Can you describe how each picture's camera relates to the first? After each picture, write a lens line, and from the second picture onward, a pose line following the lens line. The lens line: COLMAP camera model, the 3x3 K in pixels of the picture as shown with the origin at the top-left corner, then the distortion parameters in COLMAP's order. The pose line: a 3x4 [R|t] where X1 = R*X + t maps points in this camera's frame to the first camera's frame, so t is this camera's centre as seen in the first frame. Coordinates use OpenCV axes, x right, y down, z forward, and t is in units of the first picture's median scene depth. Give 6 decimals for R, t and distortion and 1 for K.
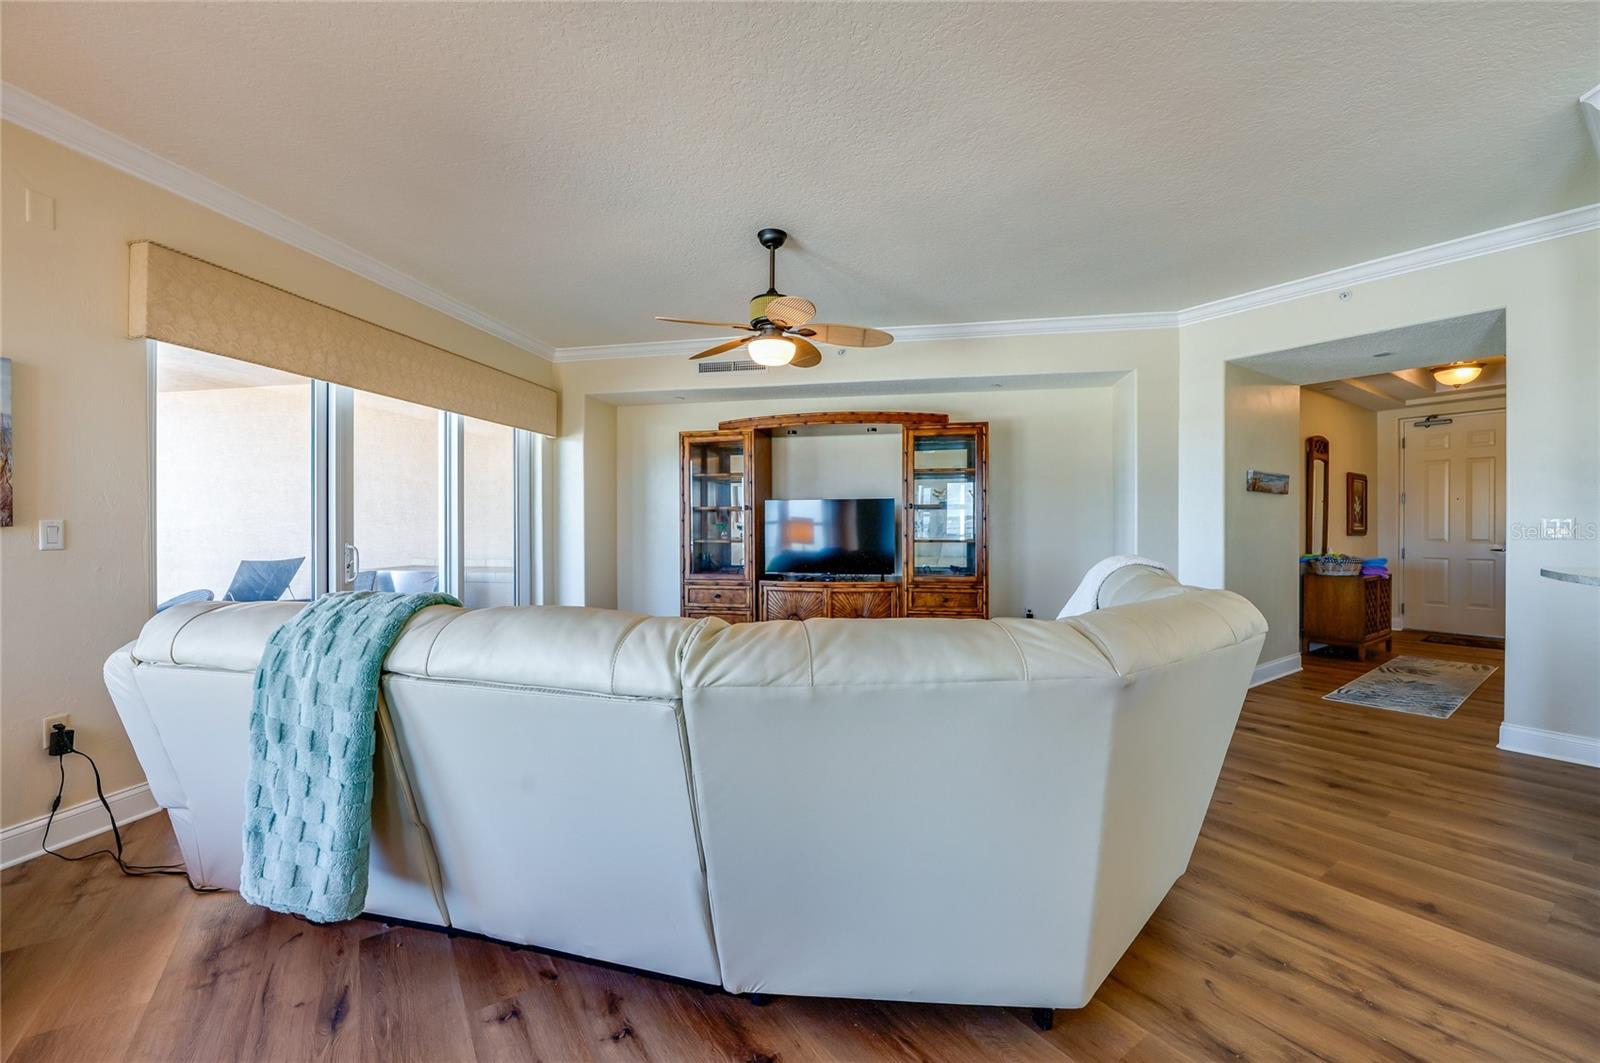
lens RADIAL K [[636.9, 0, 795.4], [0, 636.9, 526.3], [0, 0, 1]] dist [-0.005564, -0.000139]
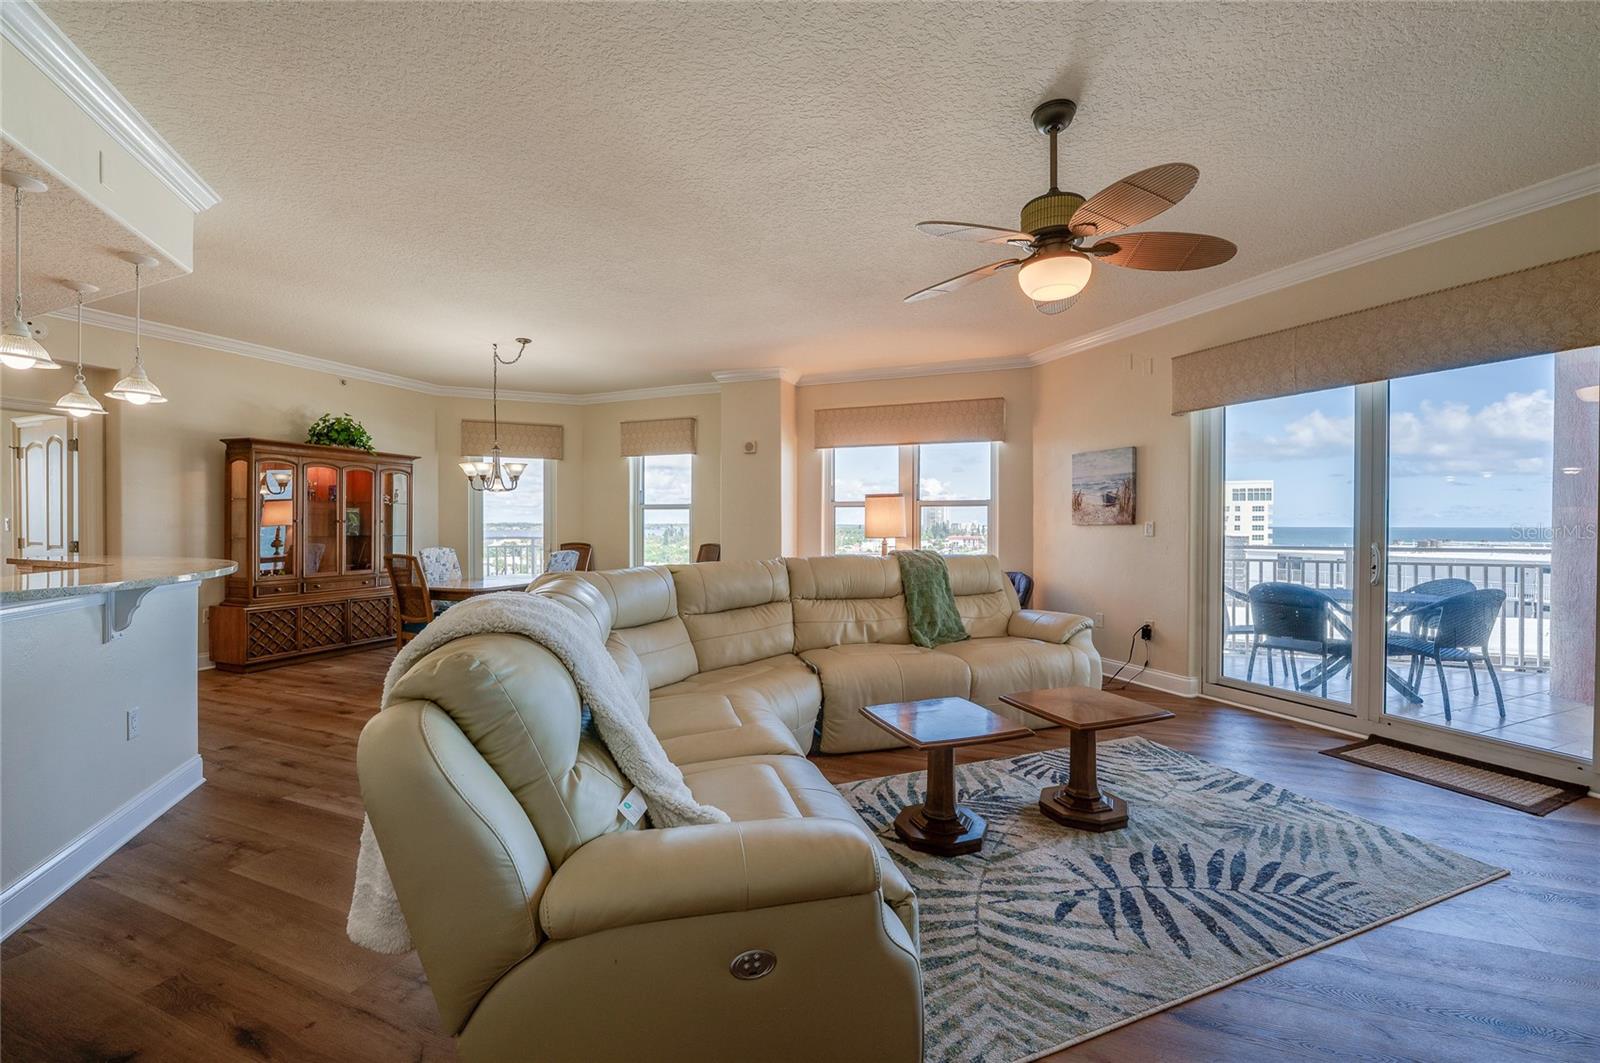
lens RADIAL K [[636.9, 0, 795.4], [0, 636.9, 526.3], [0, 0, 1]] dist [-0.005564, -0.000139]
pose [[-0.835997, 0.002962, -0.548726, 0.420471], [-0.000977, 0.999976, 0.006887, -0.004303], [0.548733, 0.006294, -0.835974, 1.003169]]
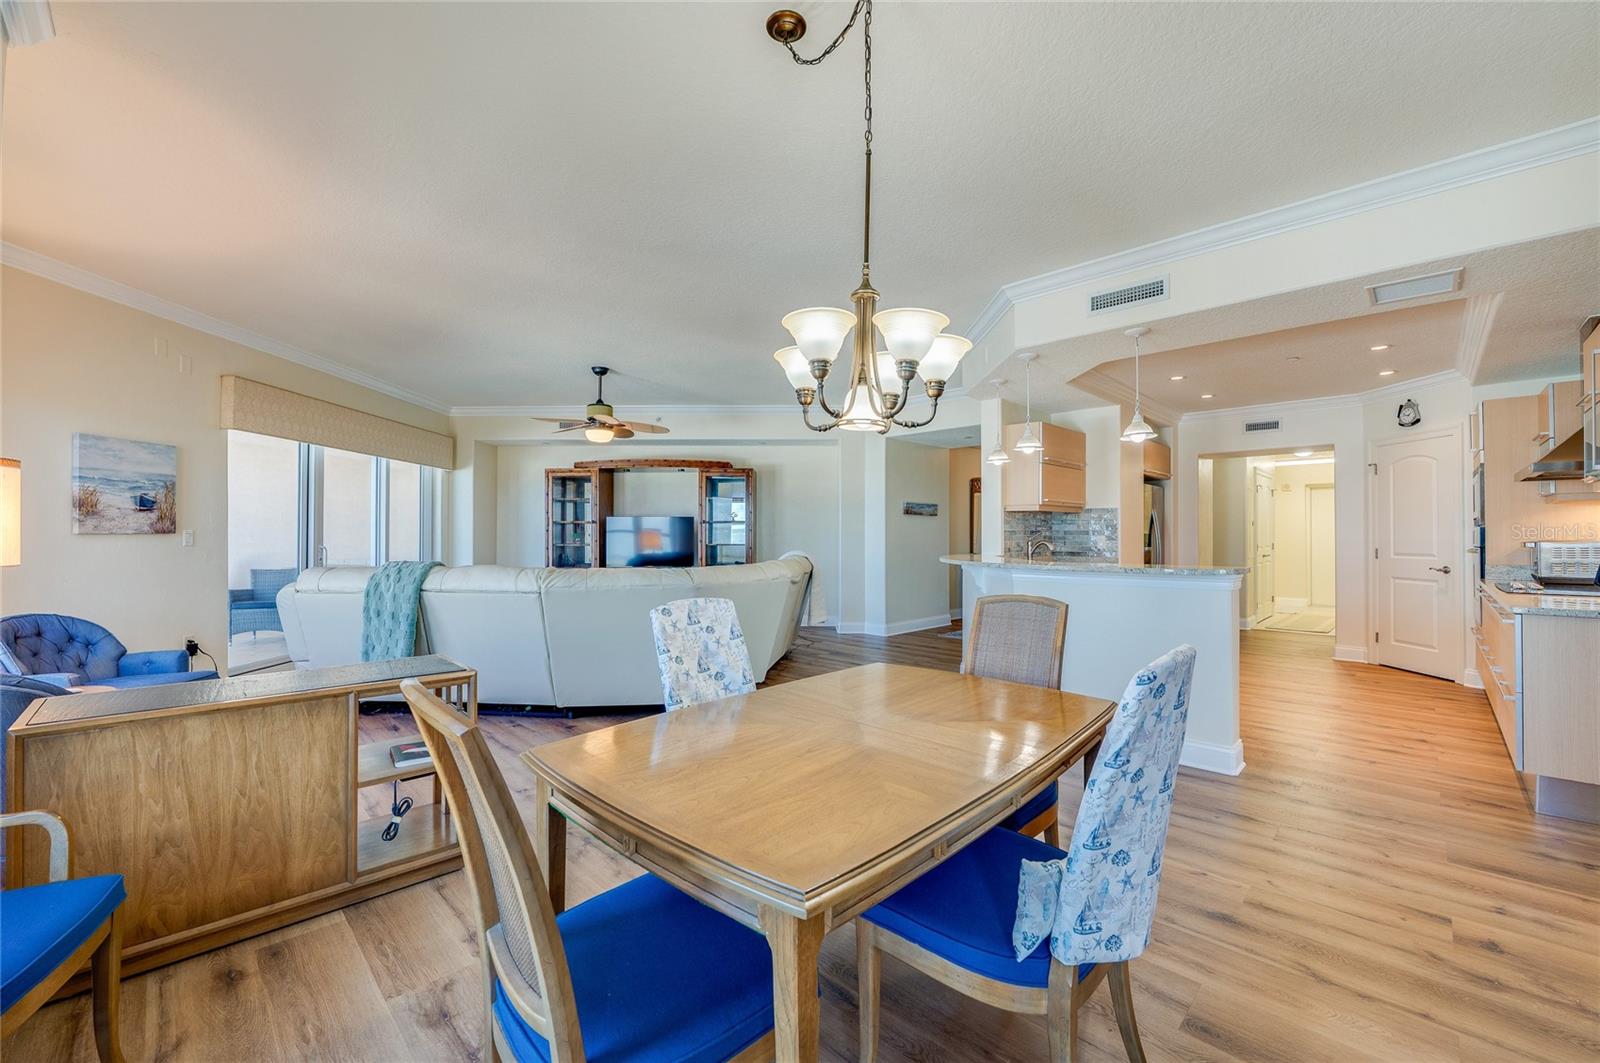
lens RADIAL K [[636.9, 0, 795.4], [0, 636.9, 526.3], [0, 0, 1]] dist [-0.005564, -0.000139]
pose [[0.982156, 0.004219, 0.188023, 0.117062], [-0.001625, 0.999901, -0.013947, 0.000400], [-0.188063, 0.013392, 0.982066, -0.584442]]
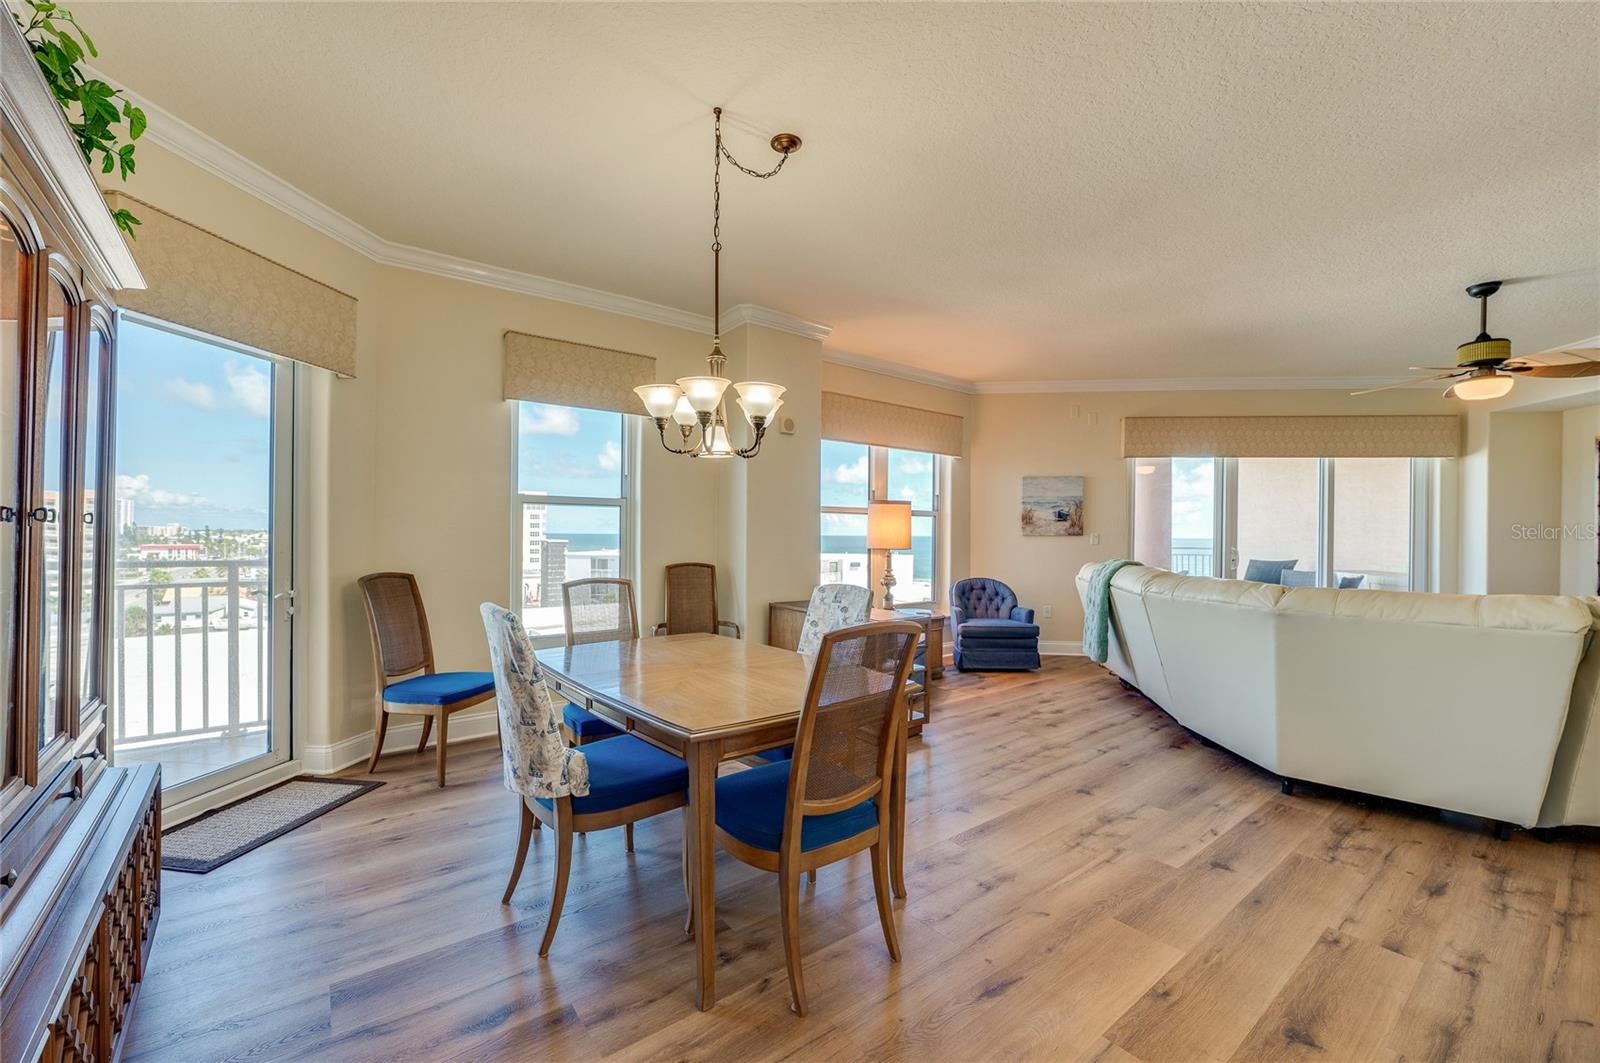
lens RADIAL K [[648.0, 0, 806.7], [0, 648.0, 533.1], [0, 0, 1]] dist [-0.019849, 0.000338]
pose [[0.059881, 0.002306, -0.998203, 0.730549], [-0.010743, 0.999941, 0.001666, -0.001990], [0.998148, 0.010624, 0.059902, -0.195763]]
